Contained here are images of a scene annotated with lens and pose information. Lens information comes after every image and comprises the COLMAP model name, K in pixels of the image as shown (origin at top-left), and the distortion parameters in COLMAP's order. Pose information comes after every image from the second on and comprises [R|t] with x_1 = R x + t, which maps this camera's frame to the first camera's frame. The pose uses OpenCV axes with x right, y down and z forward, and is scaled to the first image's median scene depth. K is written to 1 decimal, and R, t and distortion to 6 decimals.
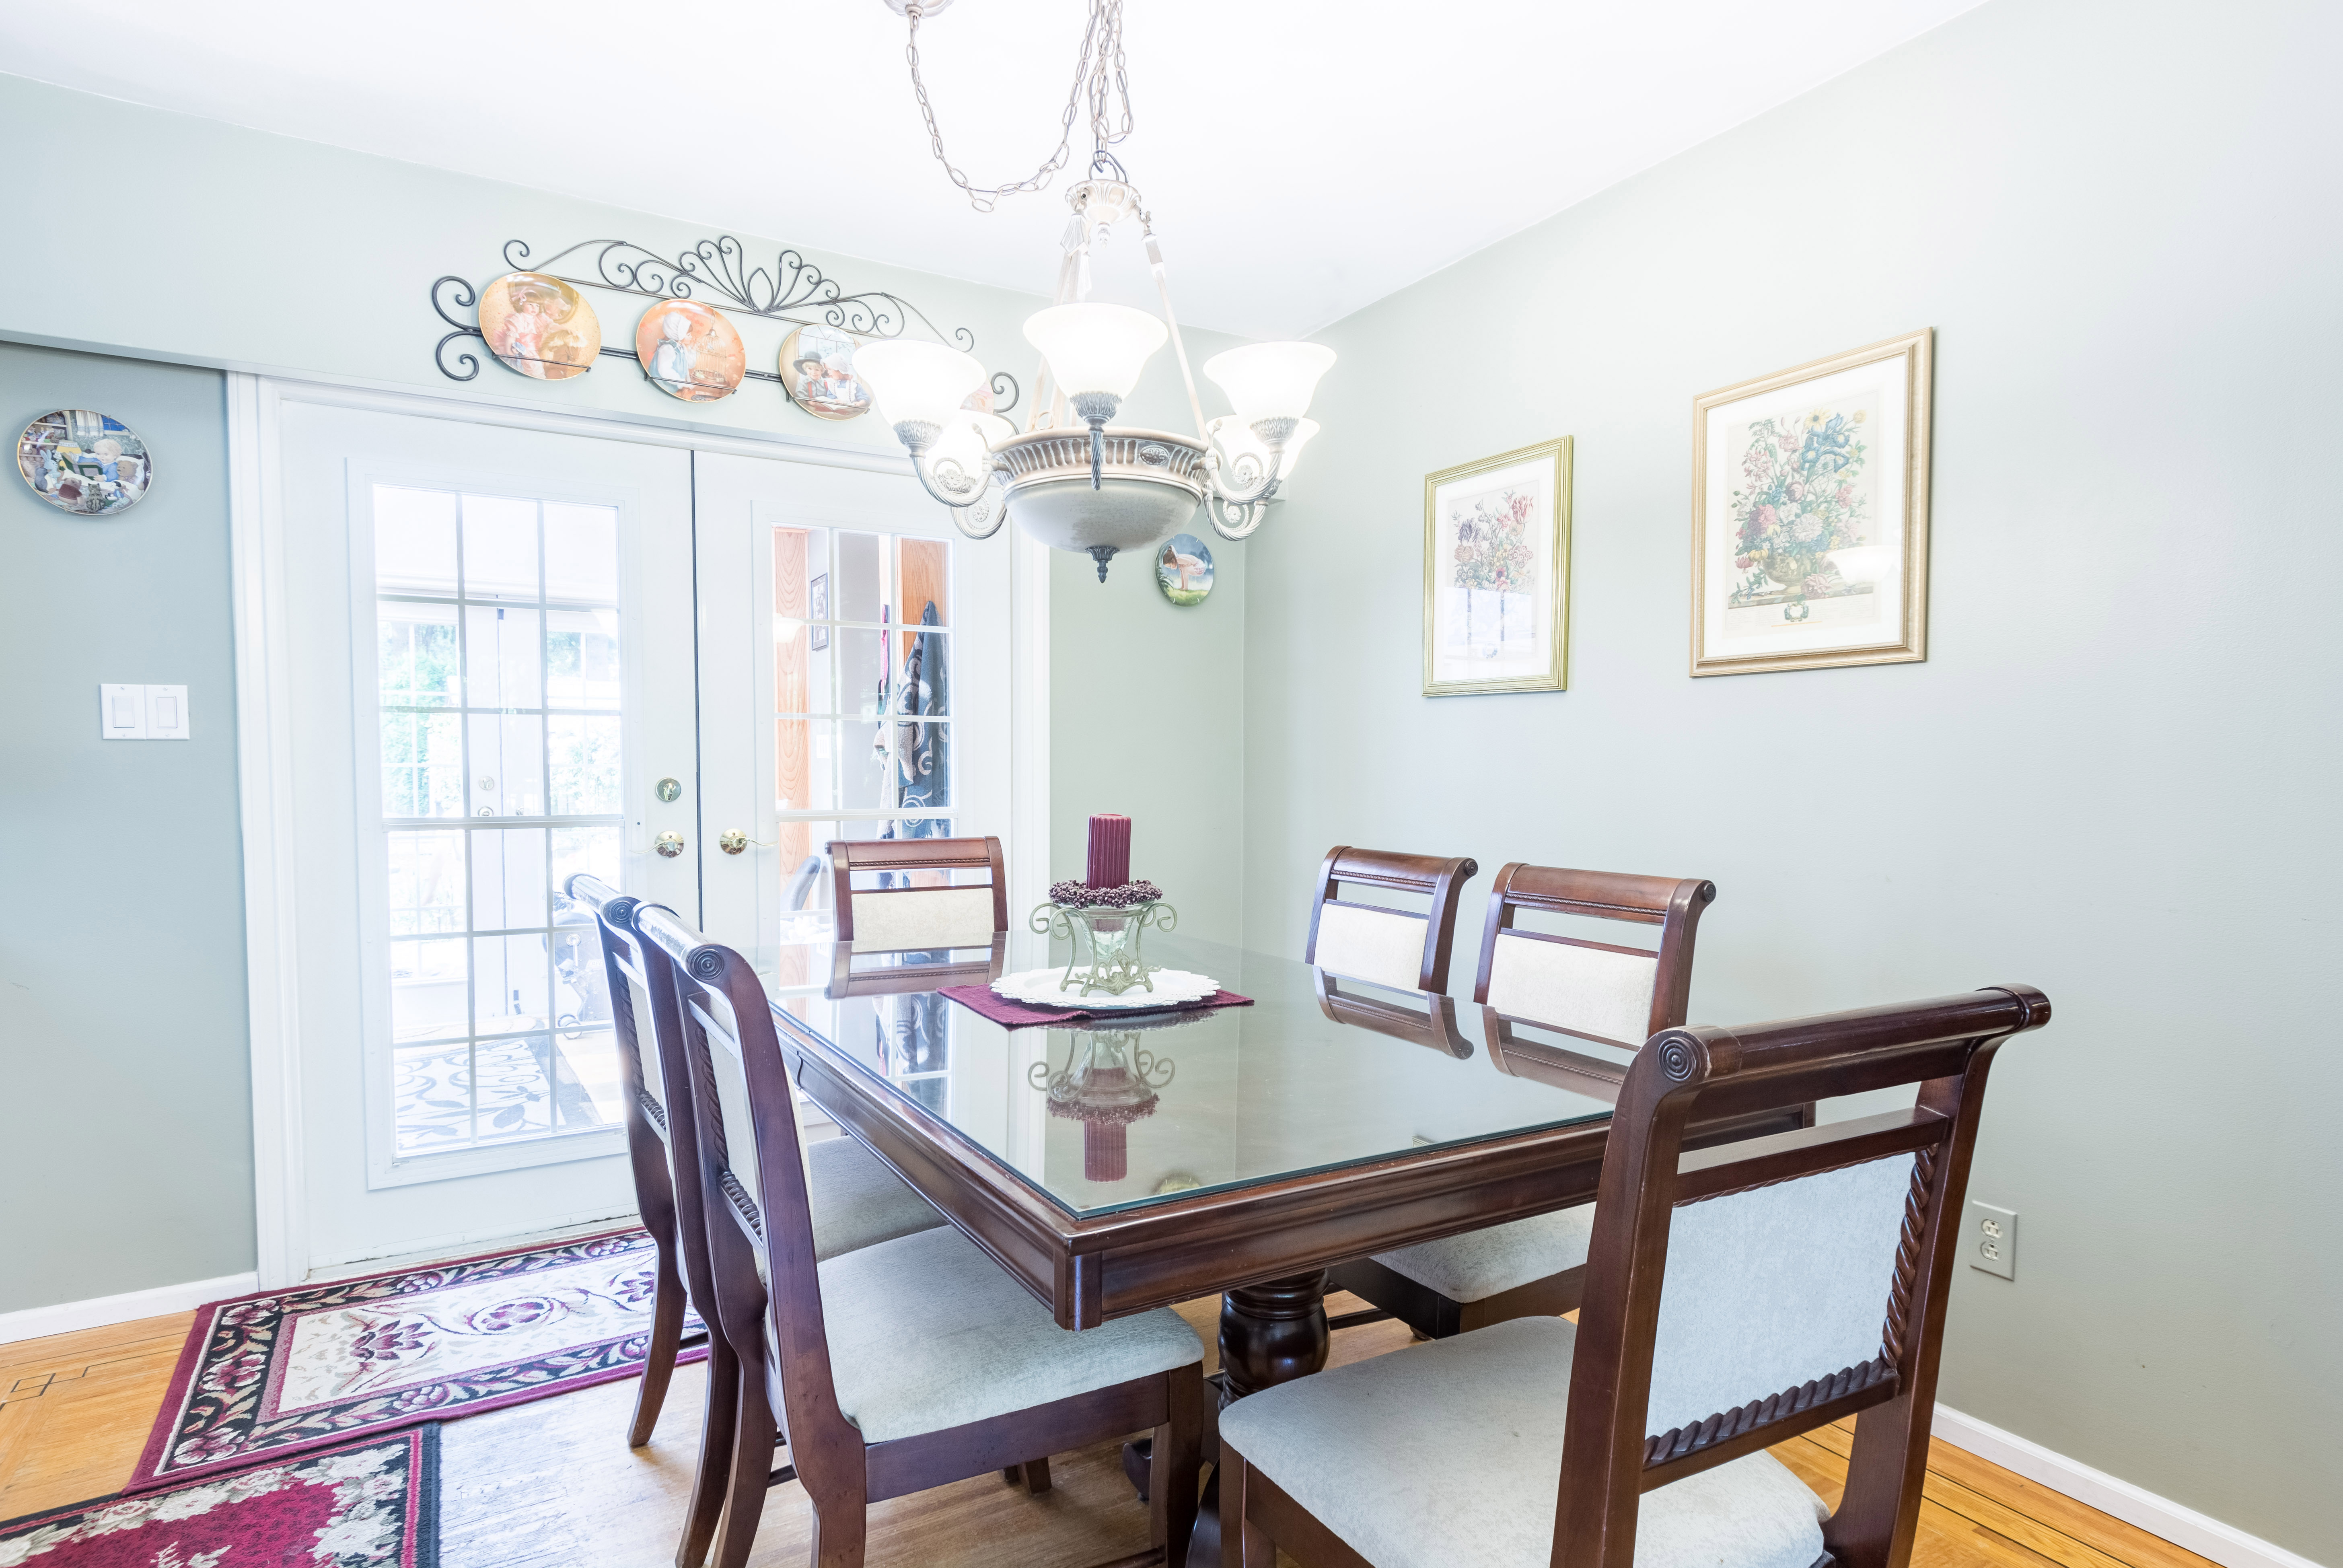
lens RADIAL K [[1261.1, 0, 1178.2], [0, 1261.1, 827.2], [0, 0, 1]] dist [-0.000870, -0.001276]
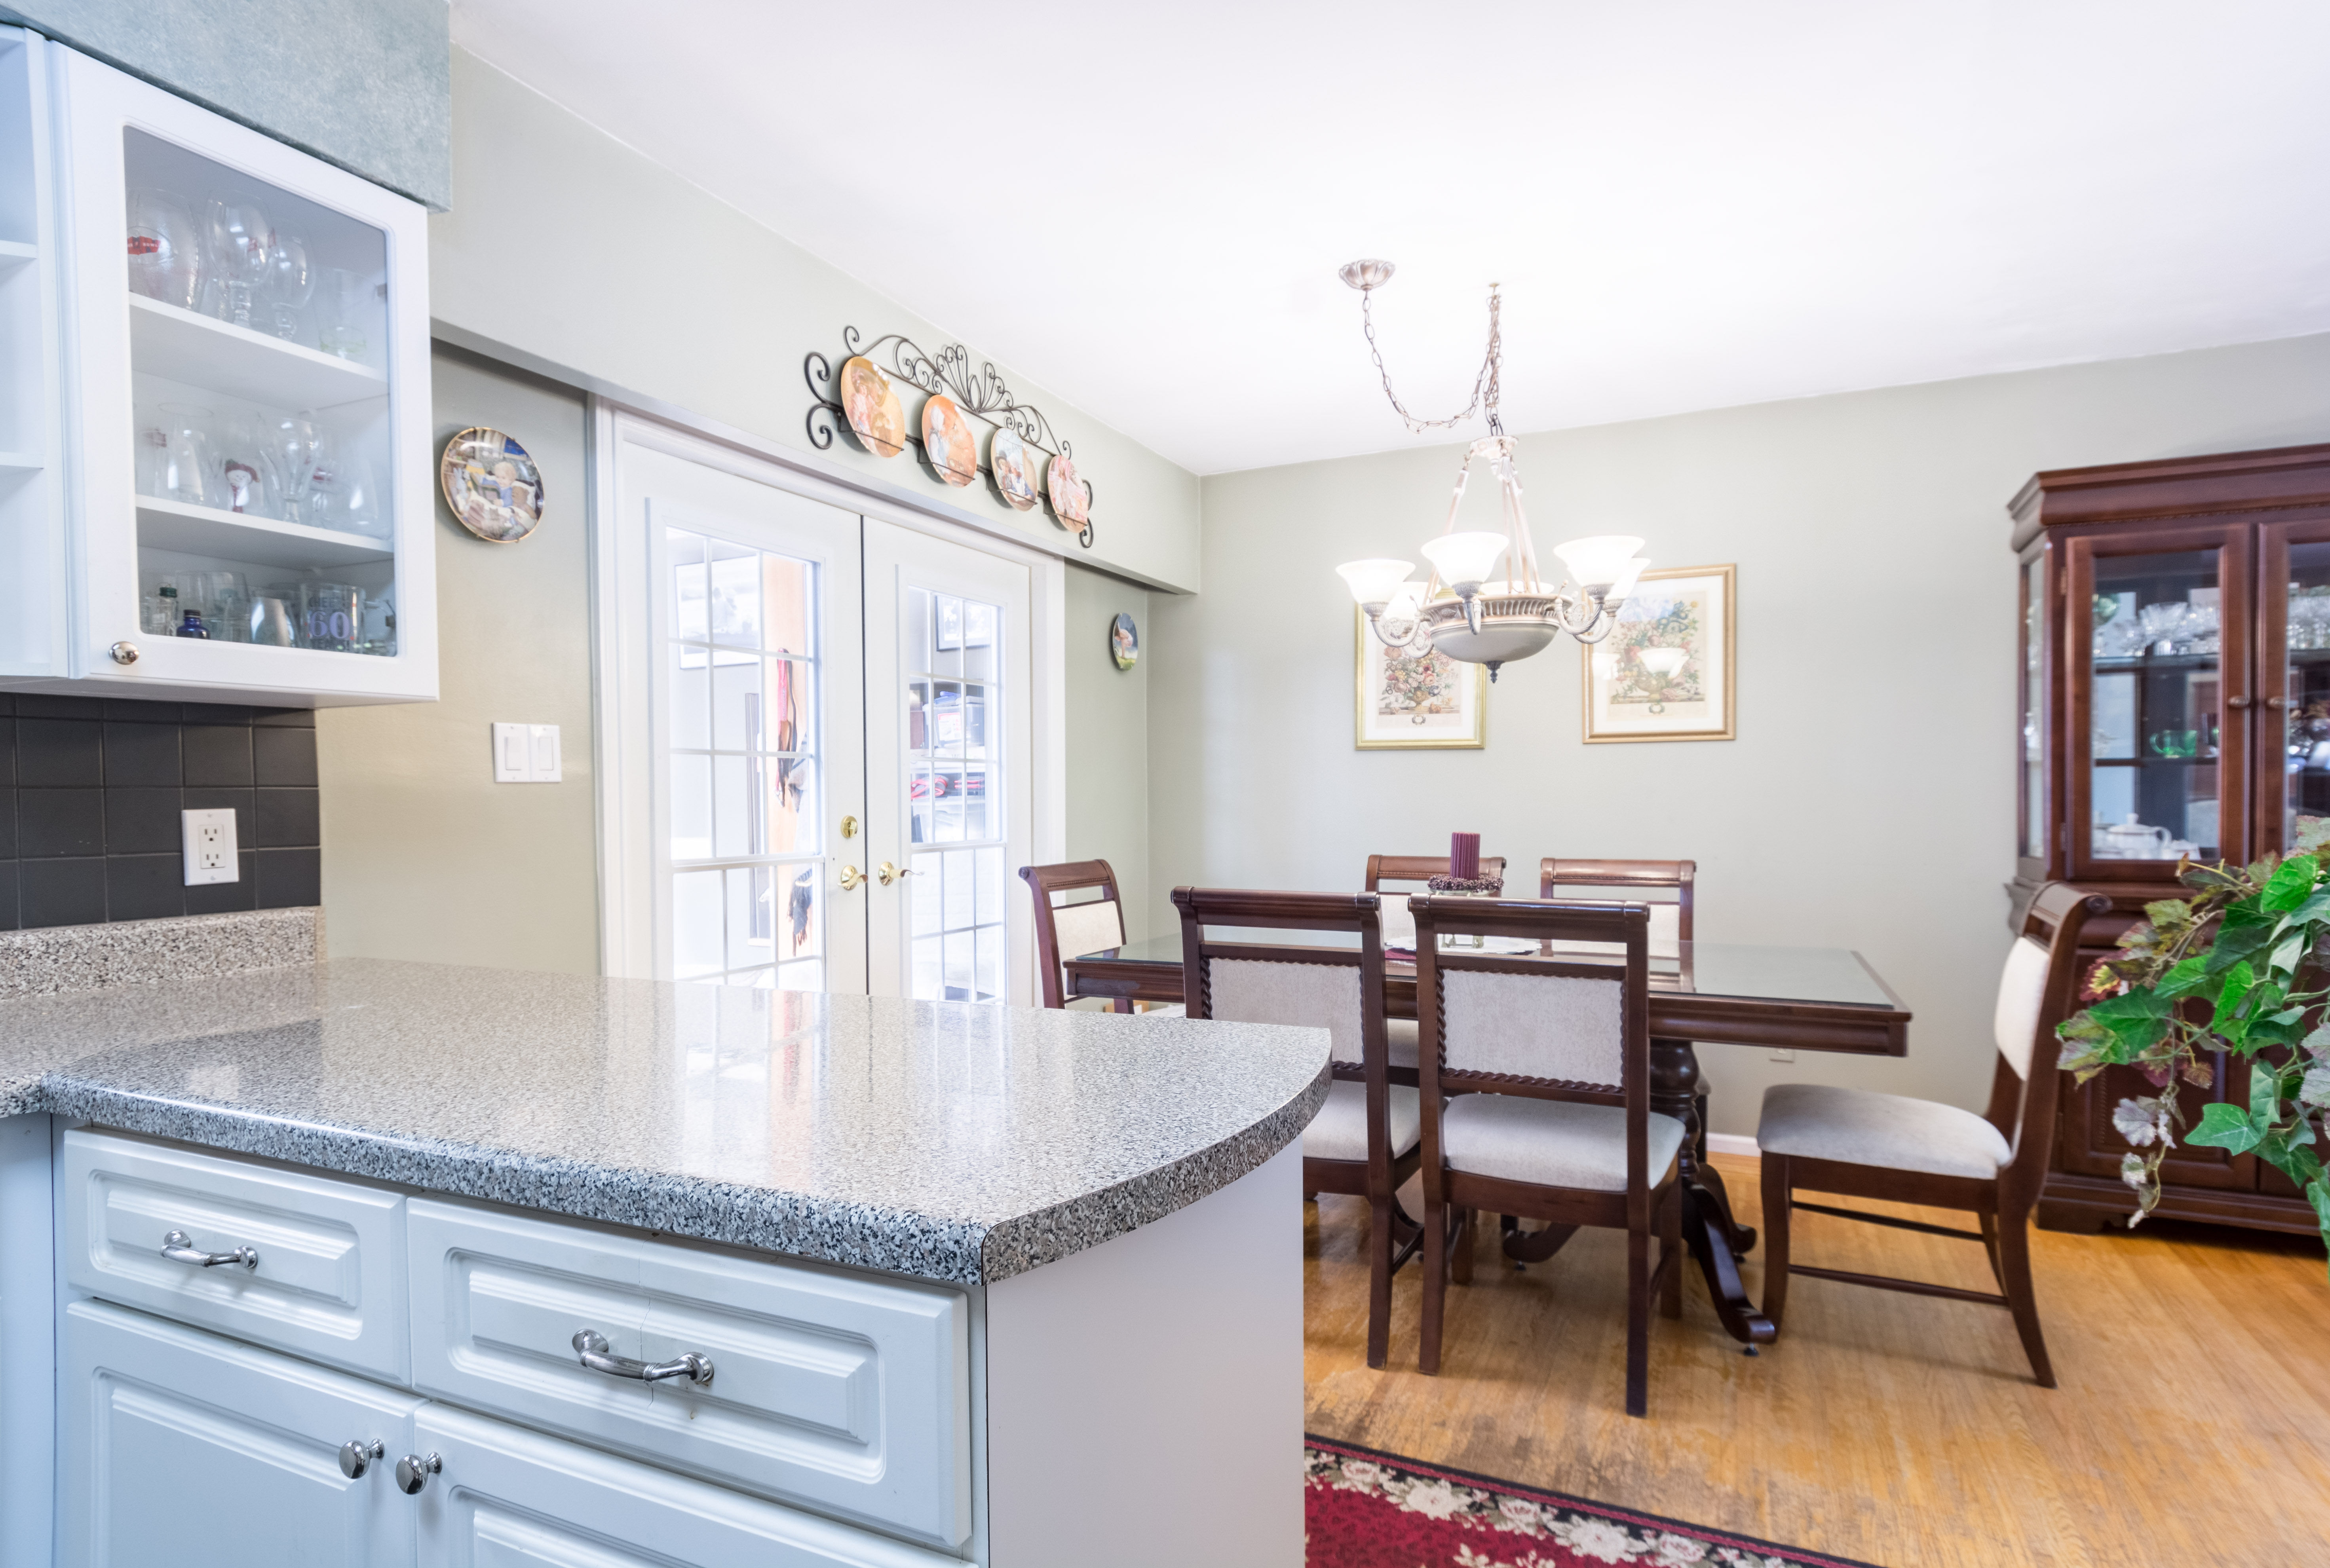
lens RADIAL K [[1203.4, 0, 1216.0], [0, 1203.4, 821.2], [0, 0, 1]] dist [0.003456, -0.002273]
pose [[0.824952, -0.019446, 0.564868, -0.887845], [0.036954, 0.999125, -0.019574, -0.003971], [-0.563993, 0.037022, 0.824949, -0.027057]]
